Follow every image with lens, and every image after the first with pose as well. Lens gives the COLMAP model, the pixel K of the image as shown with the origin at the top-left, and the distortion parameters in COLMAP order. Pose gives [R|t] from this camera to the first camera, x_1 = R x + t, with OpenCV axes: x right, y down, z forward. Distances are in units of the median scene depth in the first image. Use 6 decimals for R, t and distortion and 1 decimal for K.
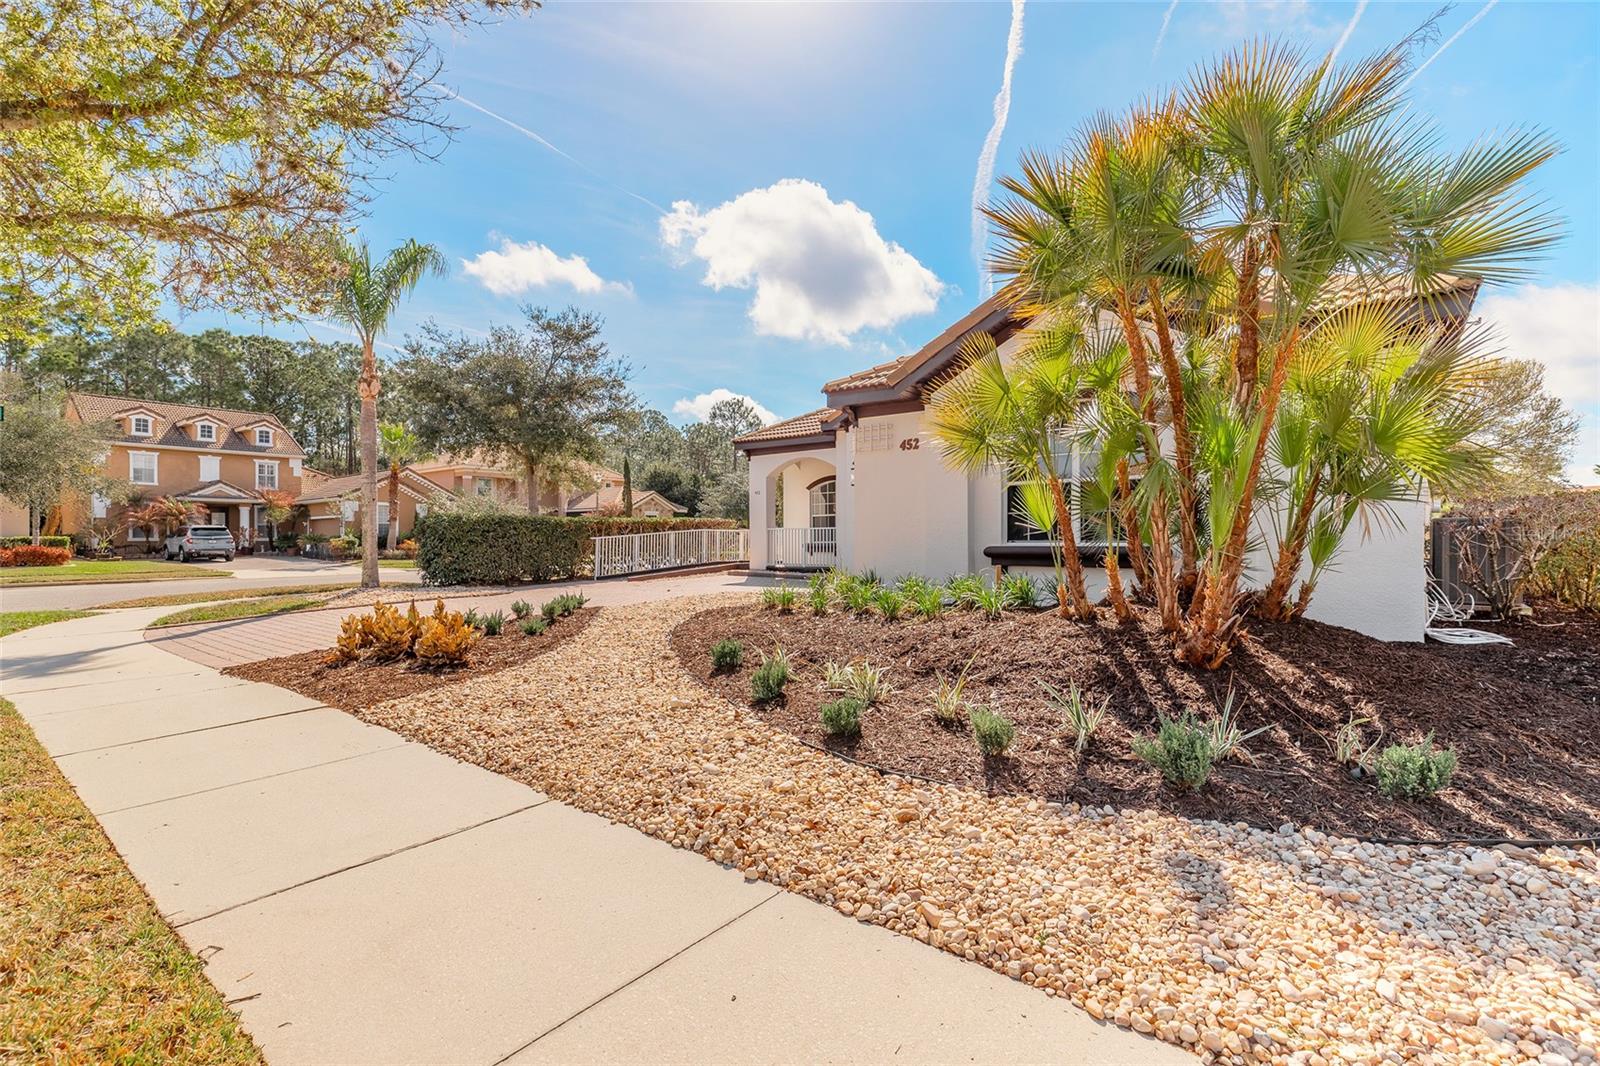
lens RADIAL K [[727.7, 0, 802.6], [0, 727.7, 532.2], [0, 0, 1]] dist [0.001620, 0.000351]
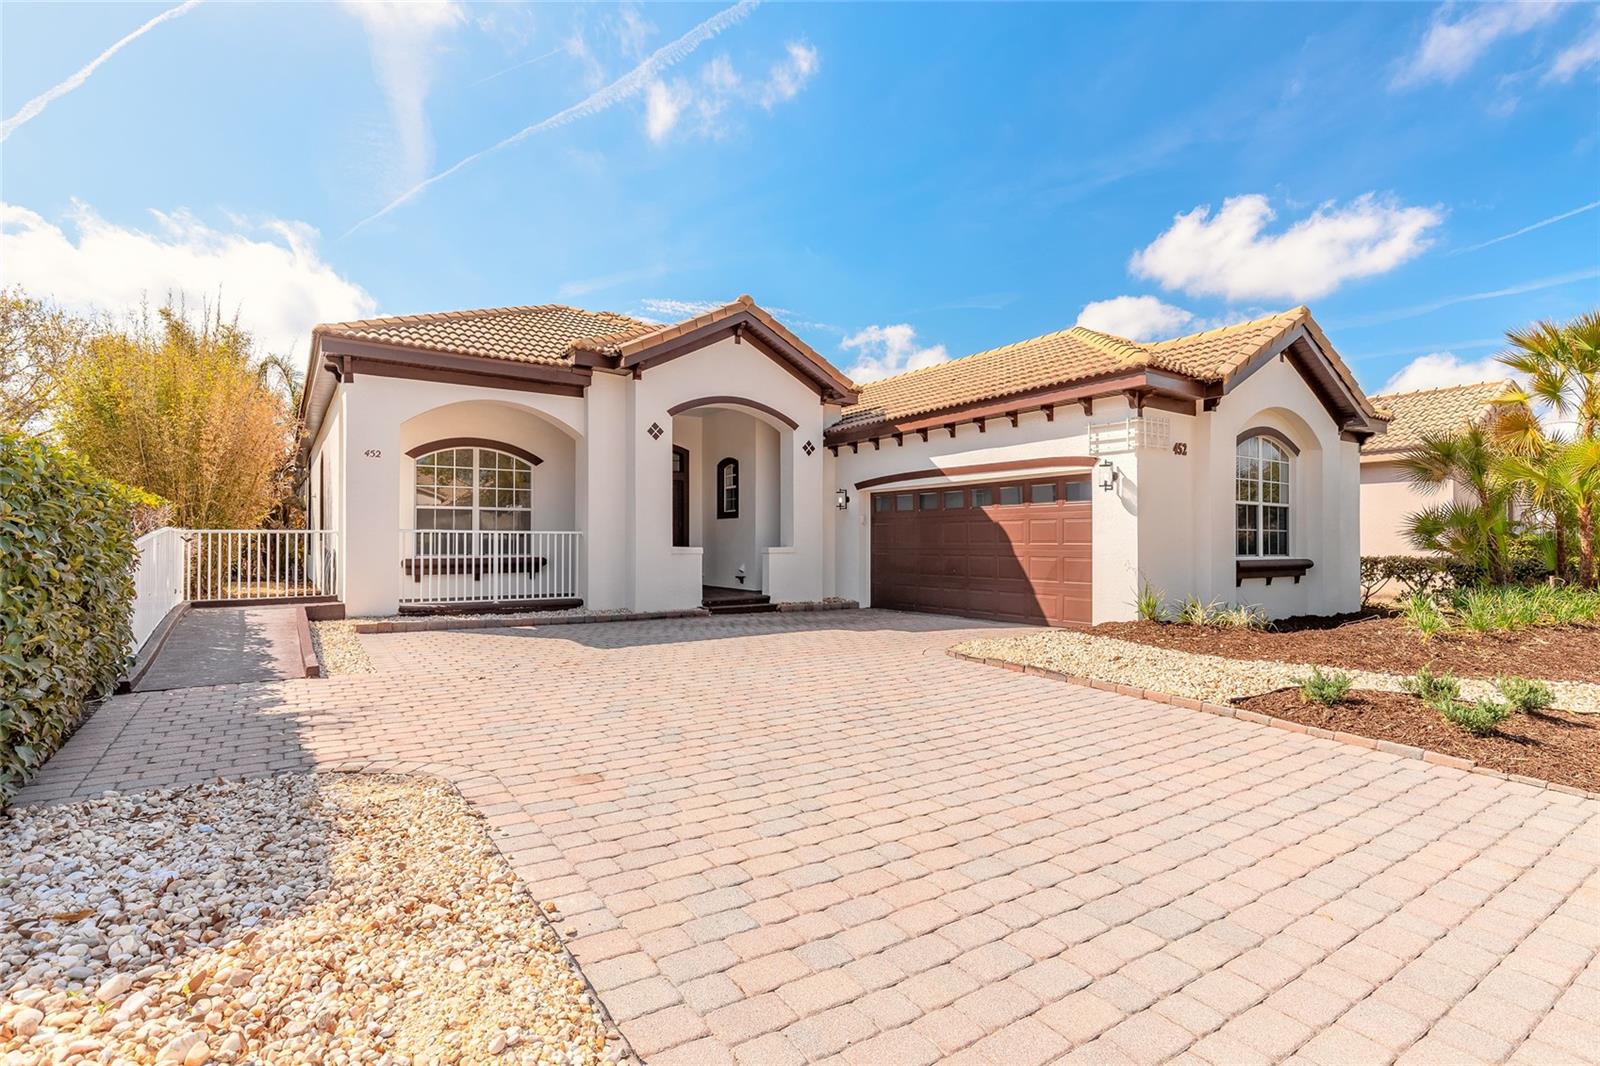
lens RADIAL K [[824.4, 0, 797.5], [0, 824.4, 529.4], [0, 0, 1]] dist [0.031320, 0.000406]
pose [[0.299323, 0.025332, 0.953816, -0.541703], [-0.012281, 0.999667, -0.022696, 0.005123], [-0.954073, -0.004920, 0.299534, 0.632143]]
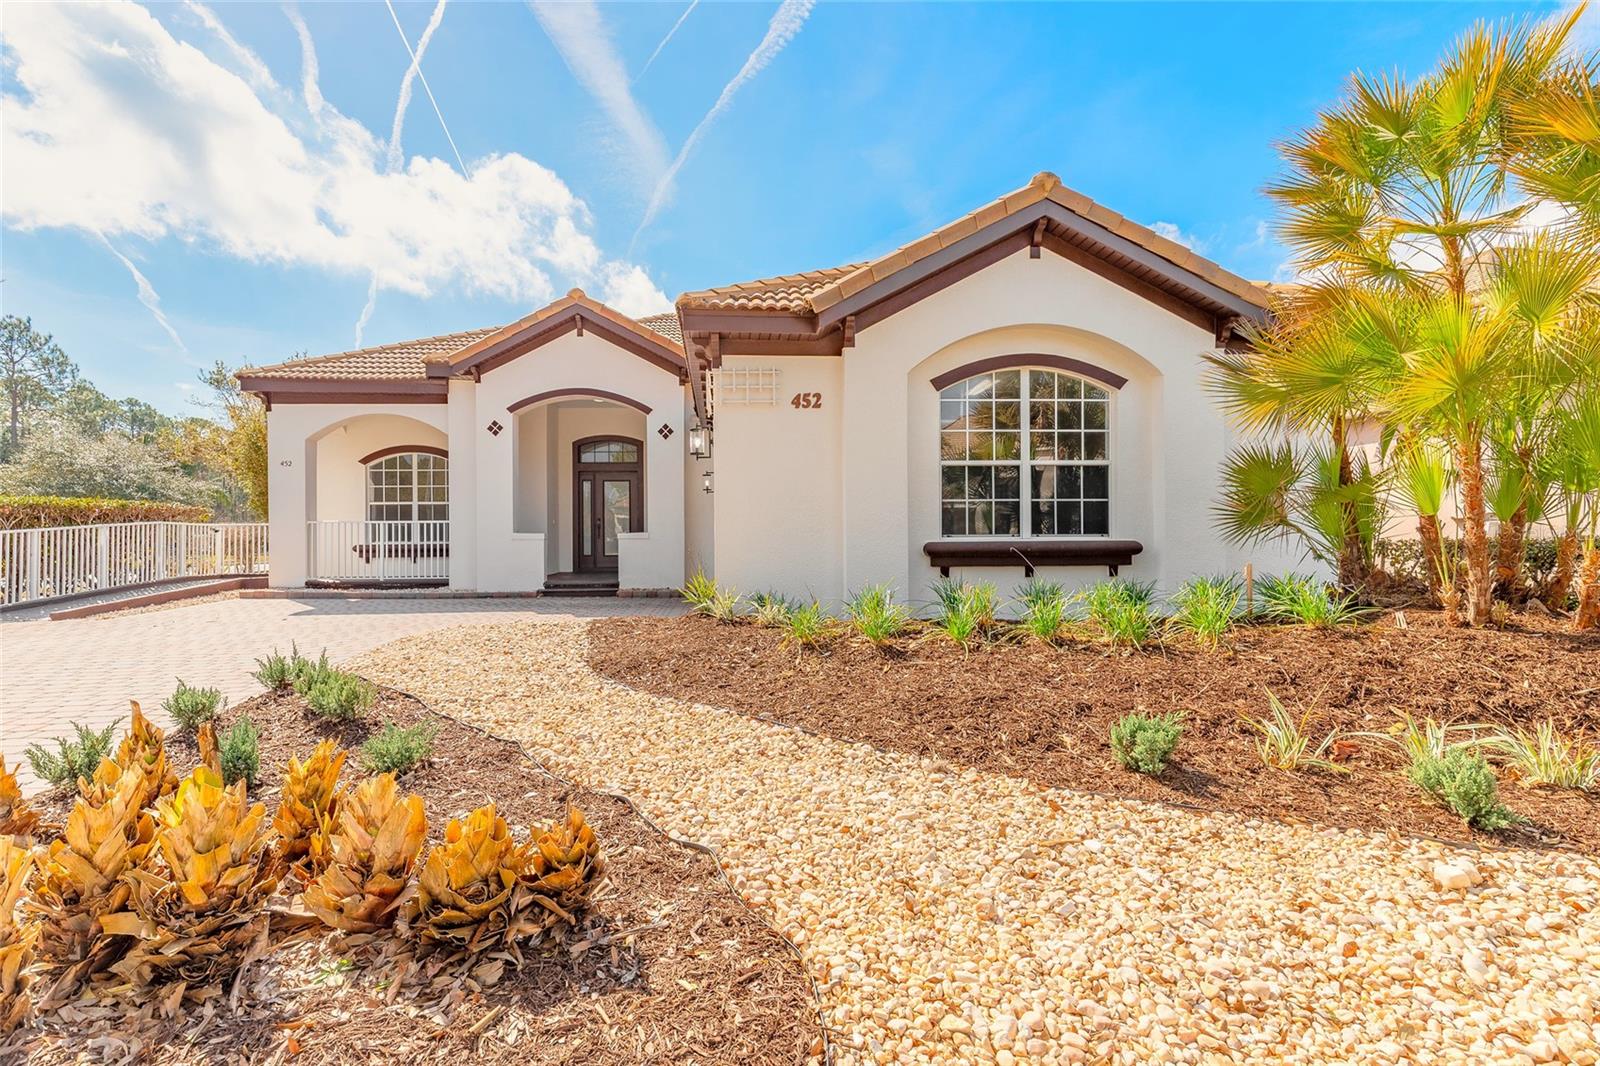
lens RADIAL K [[799.1, 0, 795.2], [0, 799.1, 540.5], [0, 0, 1]] dist [0.007038, 0.000808]
pose [[0.761679, -0.009314, 0.647888, -0.193449], [0.001106, 0.999914, 0.013074, 0.002748], [-0.647954, -0.009242, 0.761623, 0.218980]]
